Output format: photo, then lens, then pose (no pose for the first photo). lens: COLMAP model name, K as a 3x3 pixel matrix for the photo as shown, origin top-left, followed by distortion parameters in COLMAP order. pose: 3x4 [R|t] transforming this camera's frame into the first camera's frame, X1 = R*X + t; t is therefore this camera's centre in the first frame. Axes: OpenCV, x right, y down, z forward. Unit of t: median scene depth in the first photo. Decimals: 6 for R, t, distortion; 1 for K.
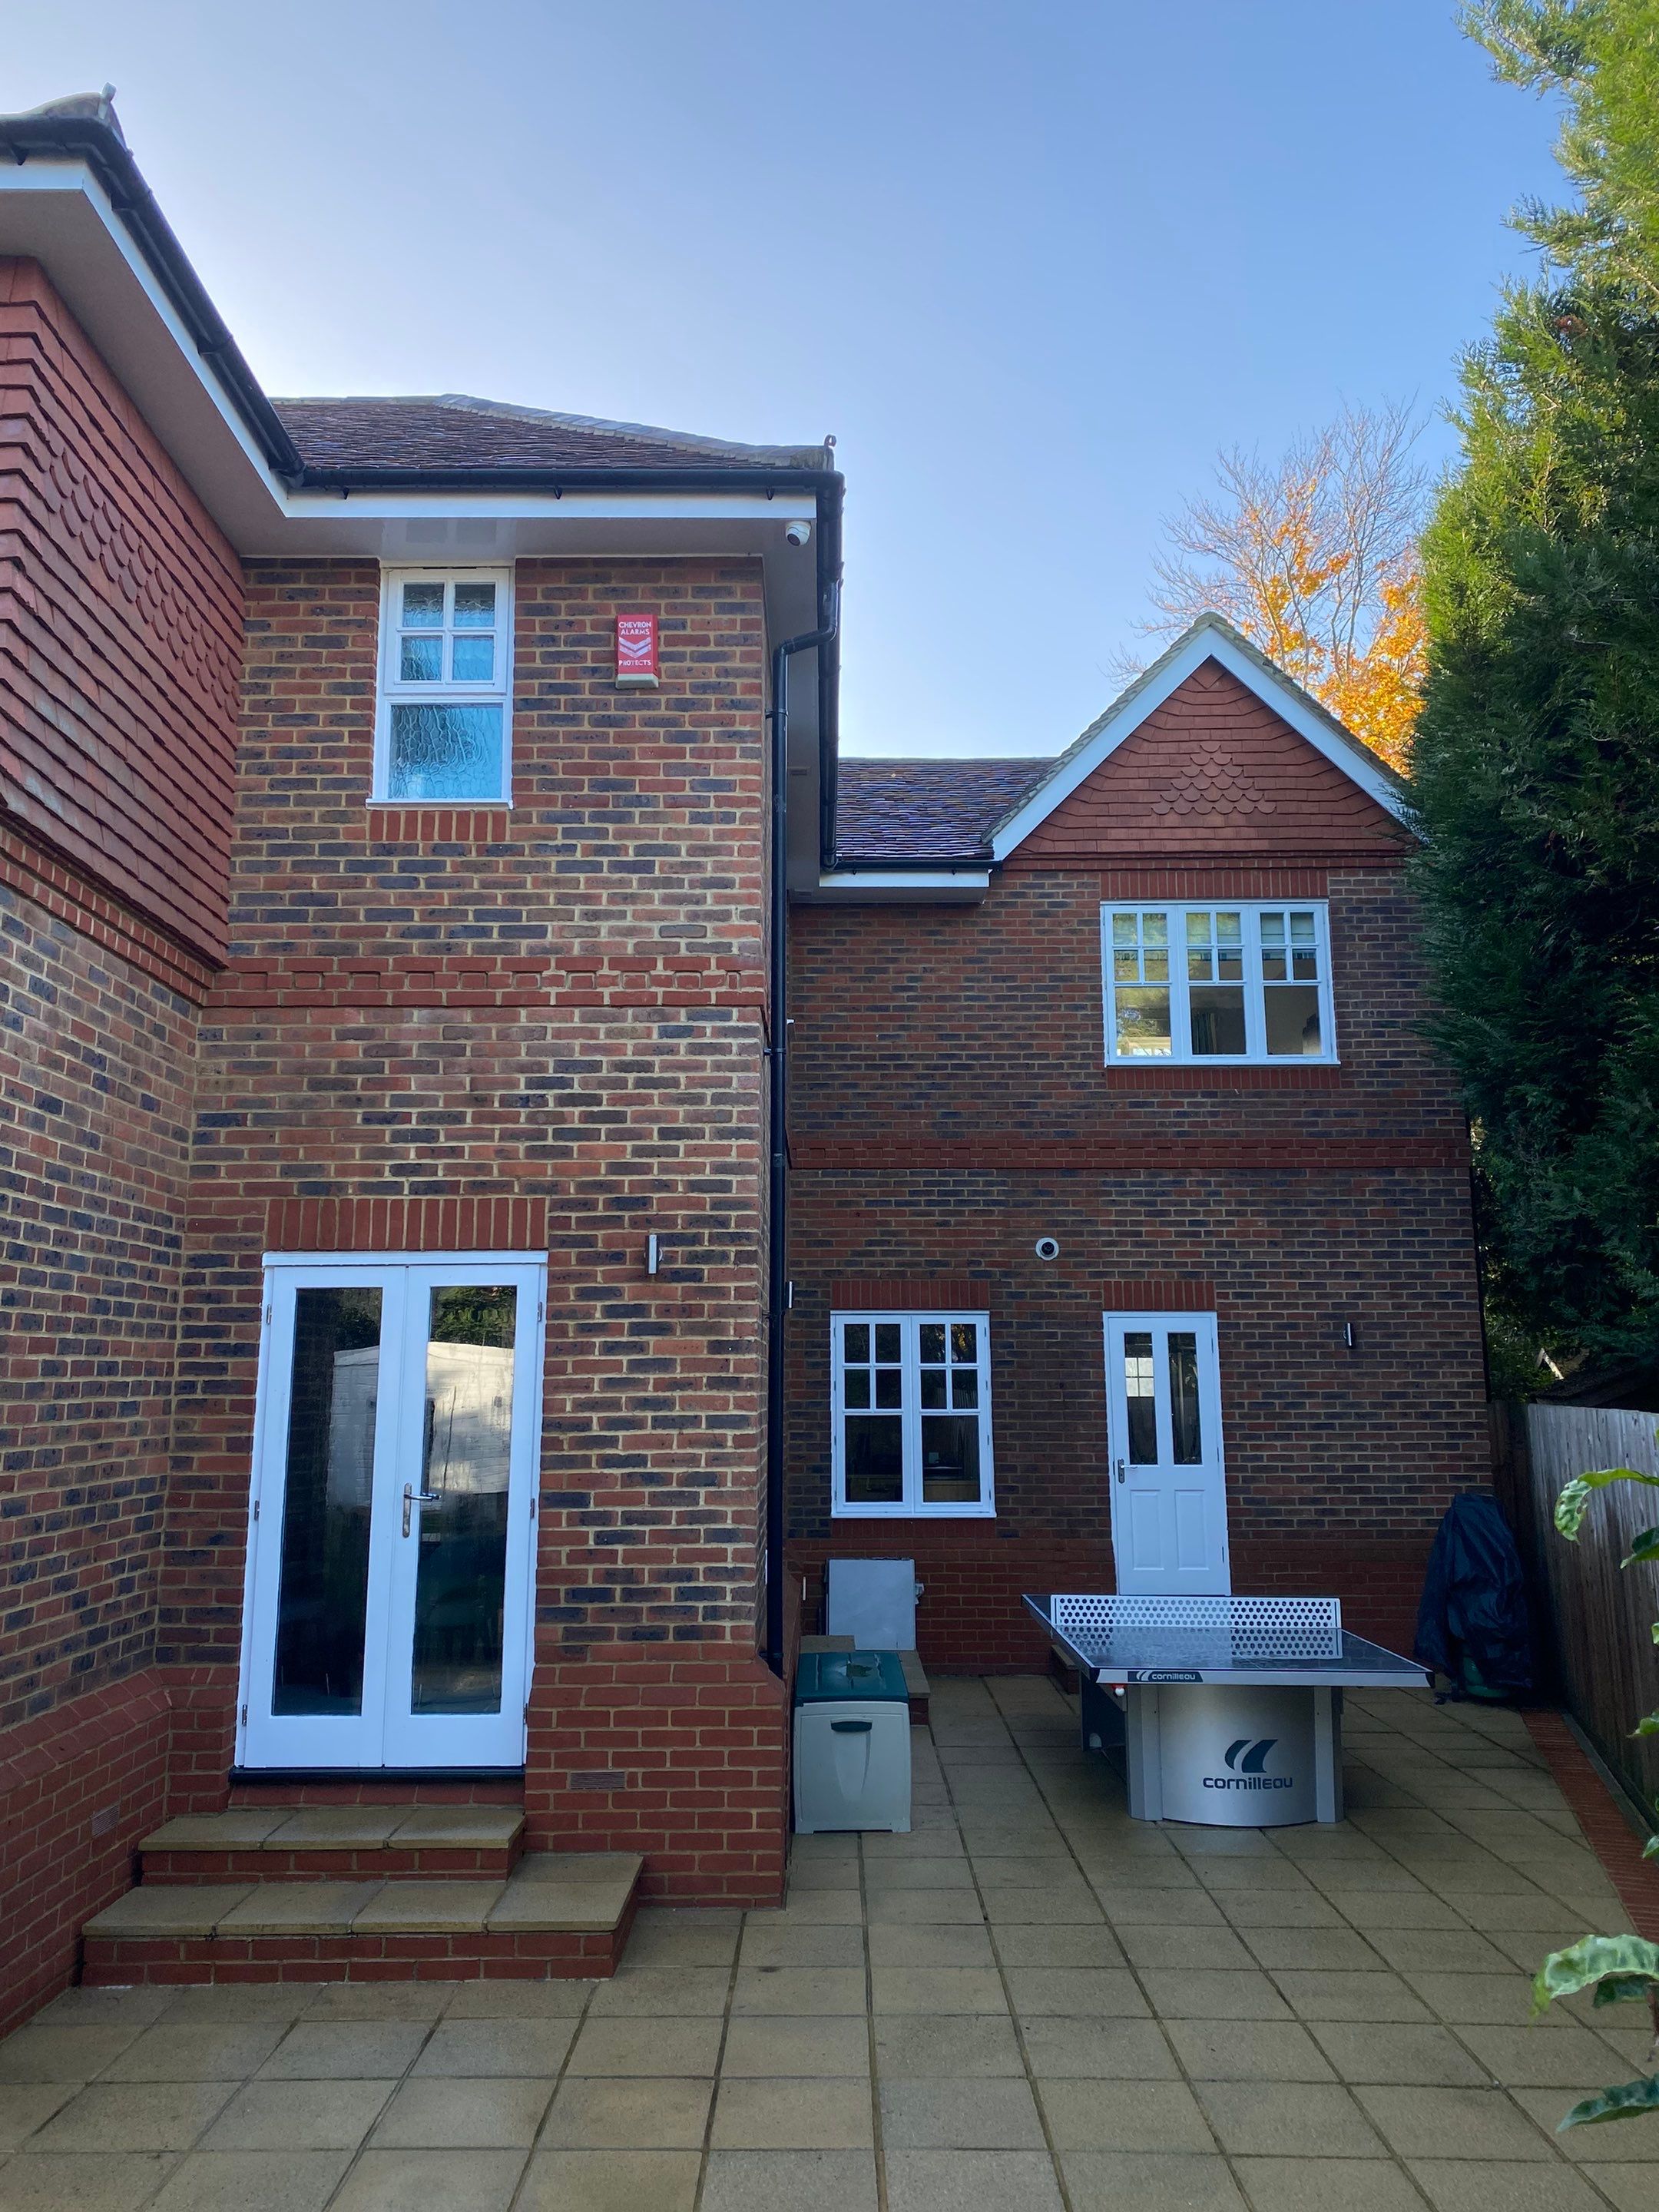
lens RADIAL K [[1687.2, 0, 825.2], [0, 1687.2, 1093.7], [0, 0, 1]] dist [0.030635, -0.026712]
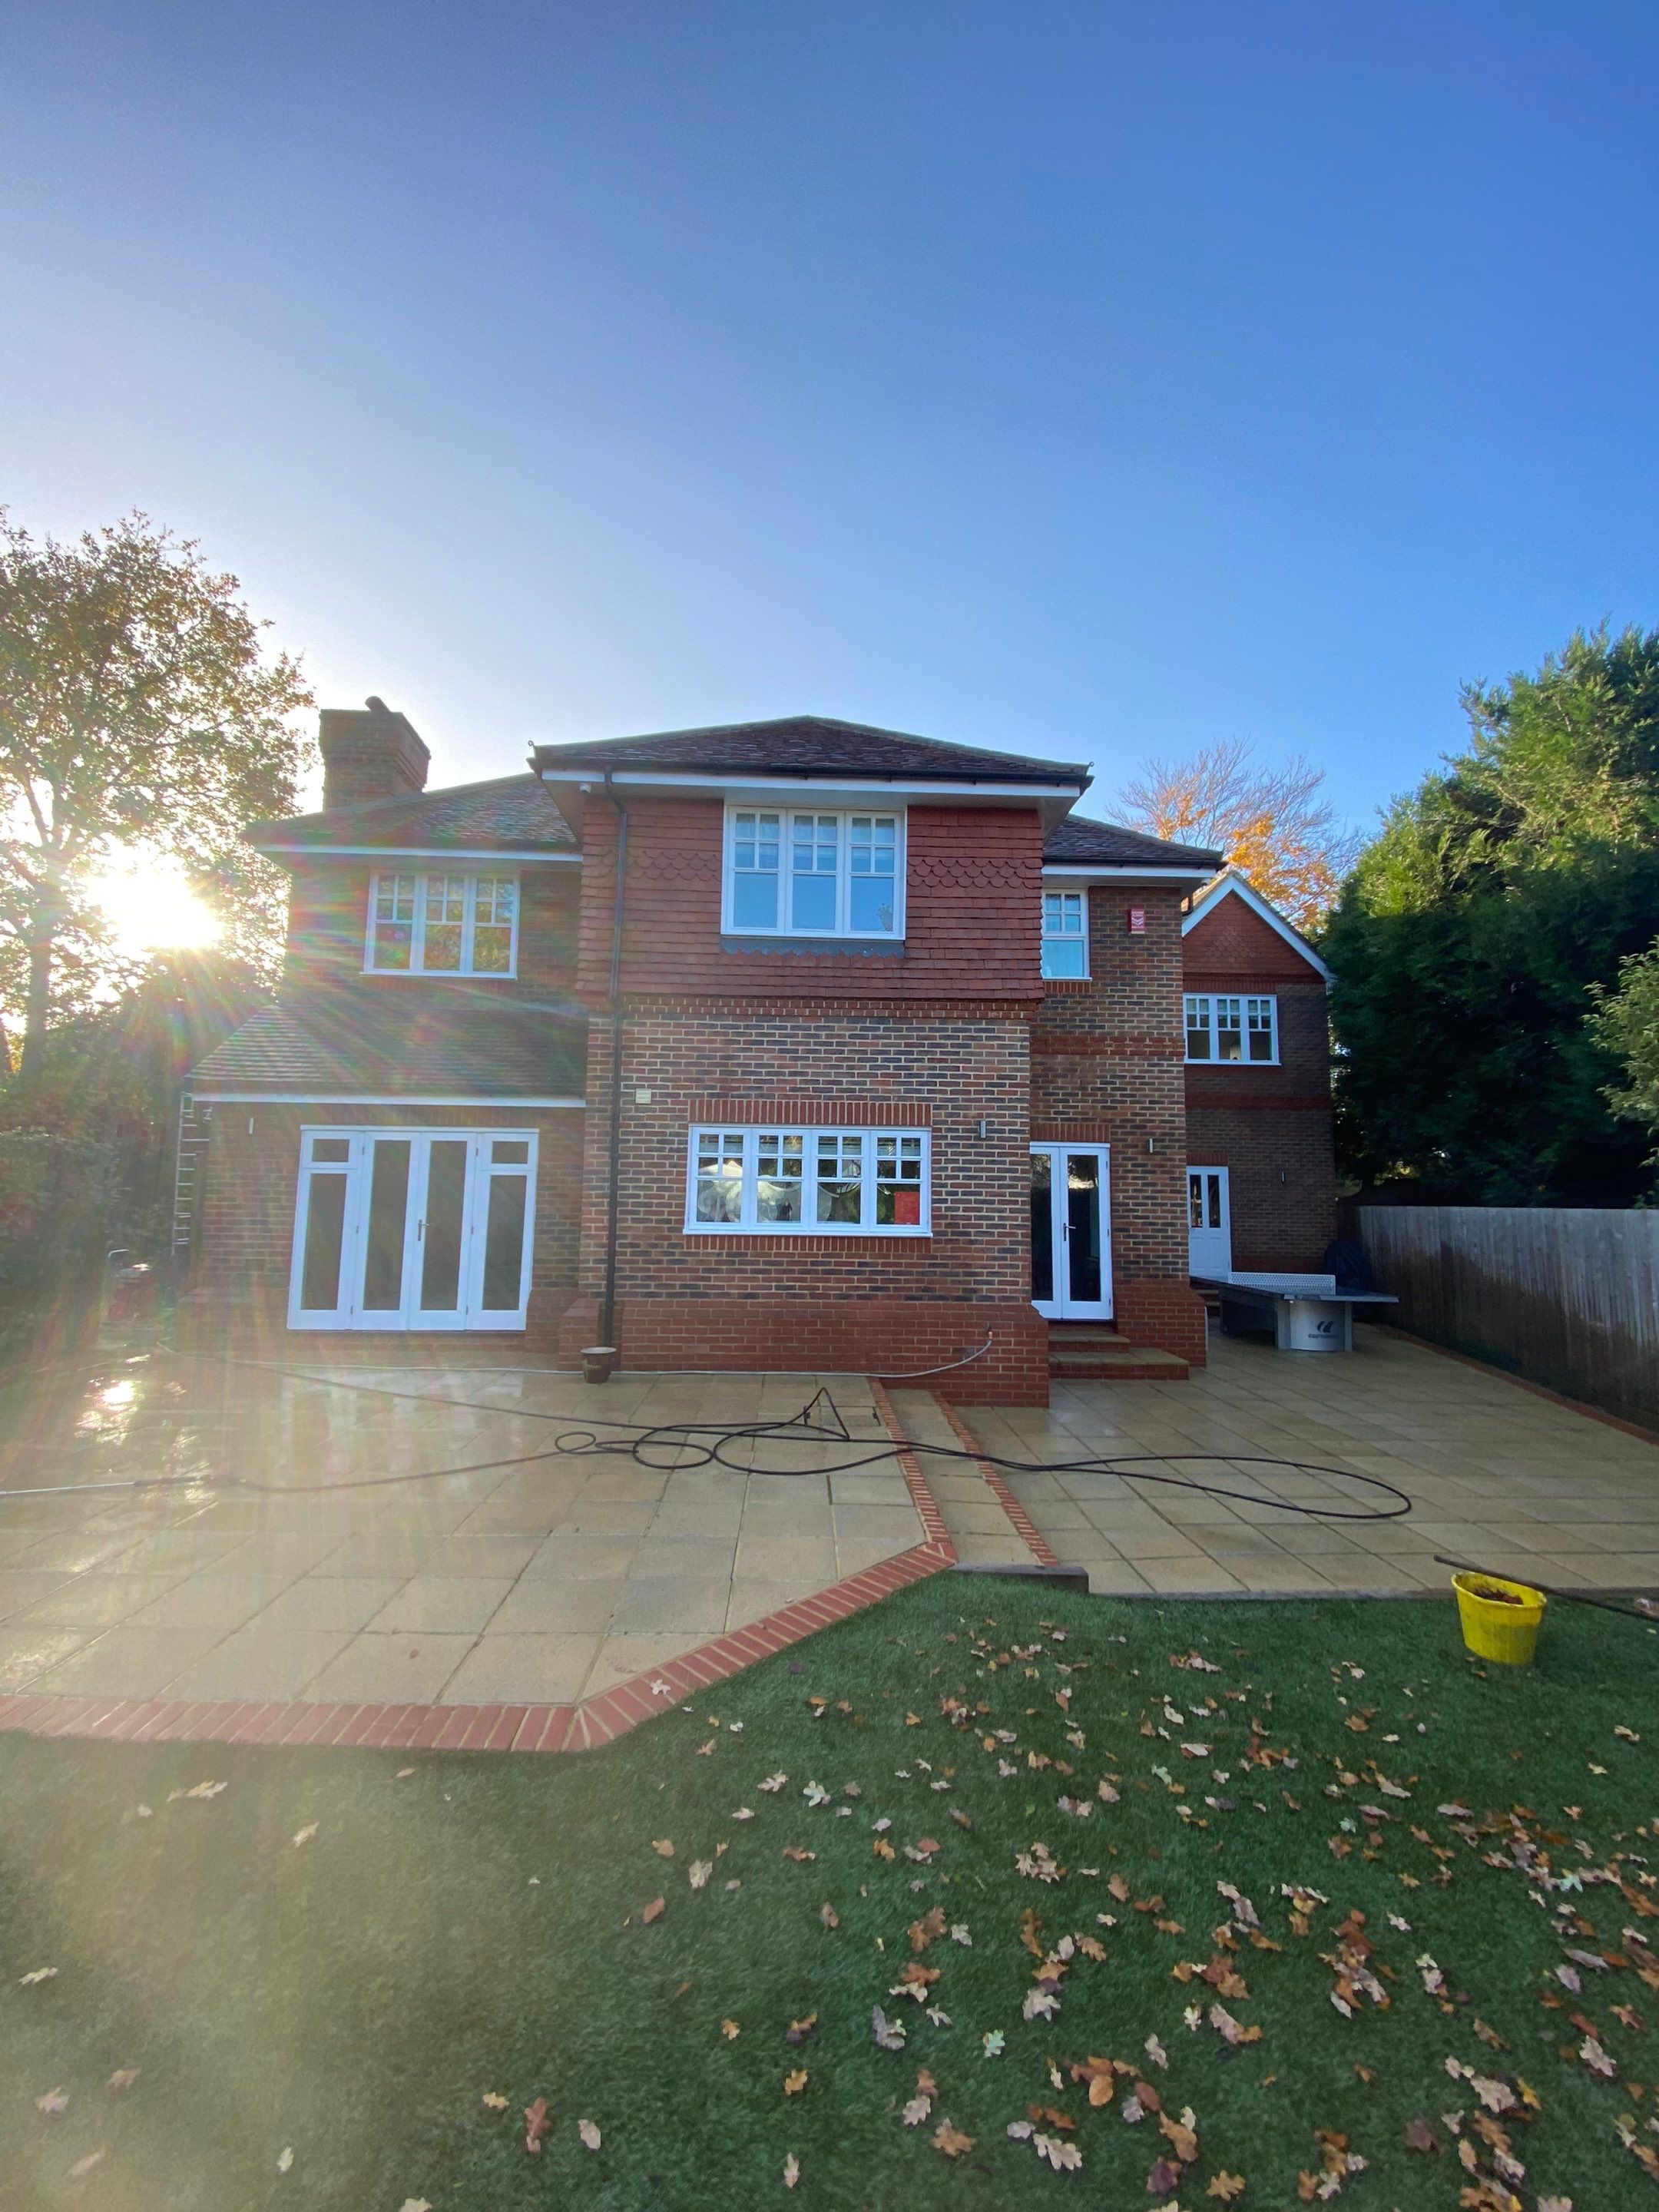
lens RADIAL K [[906.6, 0, 830.6], [0, 906.6, 1105.3], [0, 0, 1]] dist [0.021922, -0.001514]
pose [[0.998955, 0.022771, 0.039634, -0.666093], [-0.025498, 0.997241, 0.069711, -0.059973], [-0.037937, -0.070649, 0.996780, -0.465724]]
